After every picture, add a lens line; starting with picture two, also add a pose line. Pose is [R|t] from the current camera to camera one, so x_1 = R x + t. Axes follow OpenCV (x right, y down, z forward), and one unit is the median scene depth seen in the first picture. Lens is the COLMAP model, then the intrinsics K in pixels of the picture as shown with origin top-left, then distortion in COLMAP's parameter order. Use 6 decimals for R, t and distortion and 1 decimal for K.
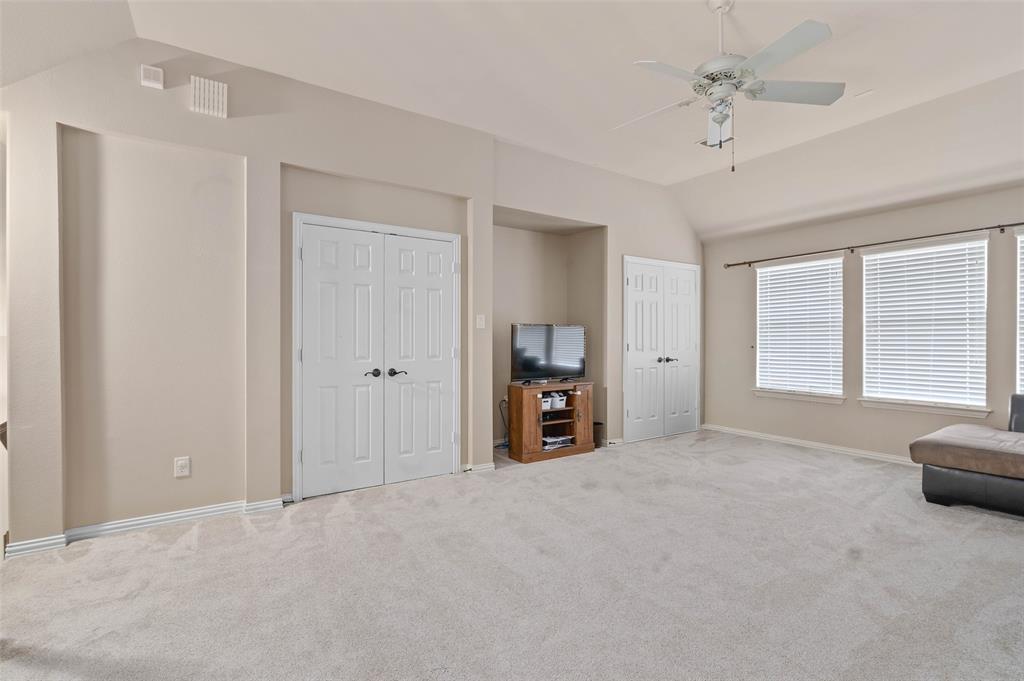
lens RADIAL K [[483.1, 0, 512.0], [0, 483.1, 340.5], [0, 0, 1]] dist [-0.000396, 0.000090]
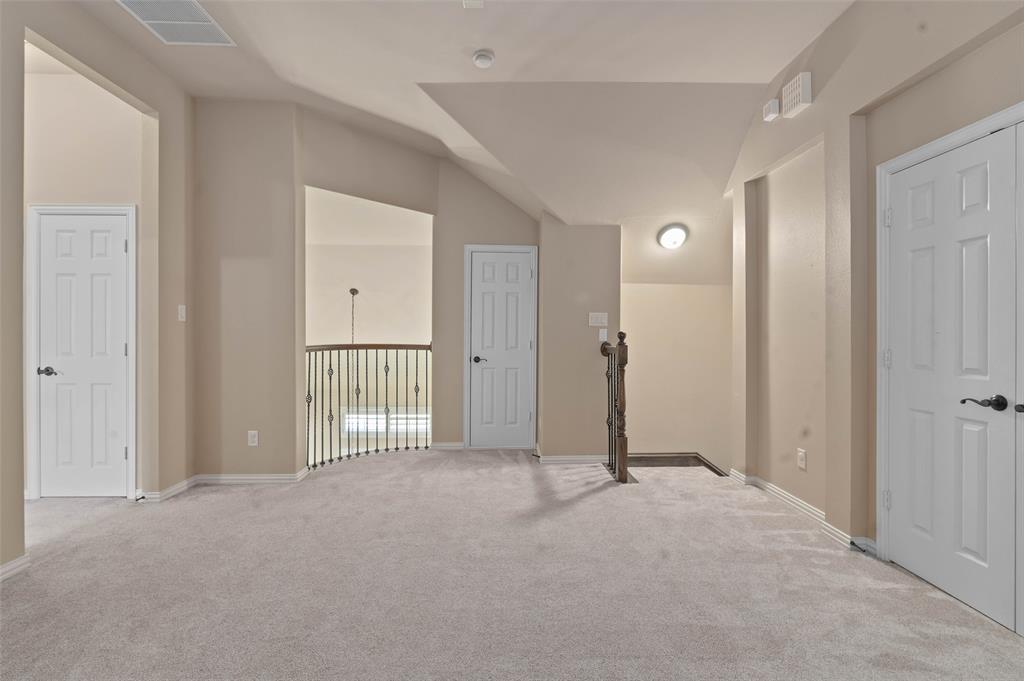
lens RADIAL K [[453.8, 0, 512.0], [0, 453.8, 340.5], [0, 0, 1]] dist [0.000023, 0.000080]
pose [[-0.522940, 0.008456, -0.852327, 0.371493], [-0.000976, 0.999944, 0.010519, -0.003240], [0.852369, 0.006333, -0.522903, 0.755689]]
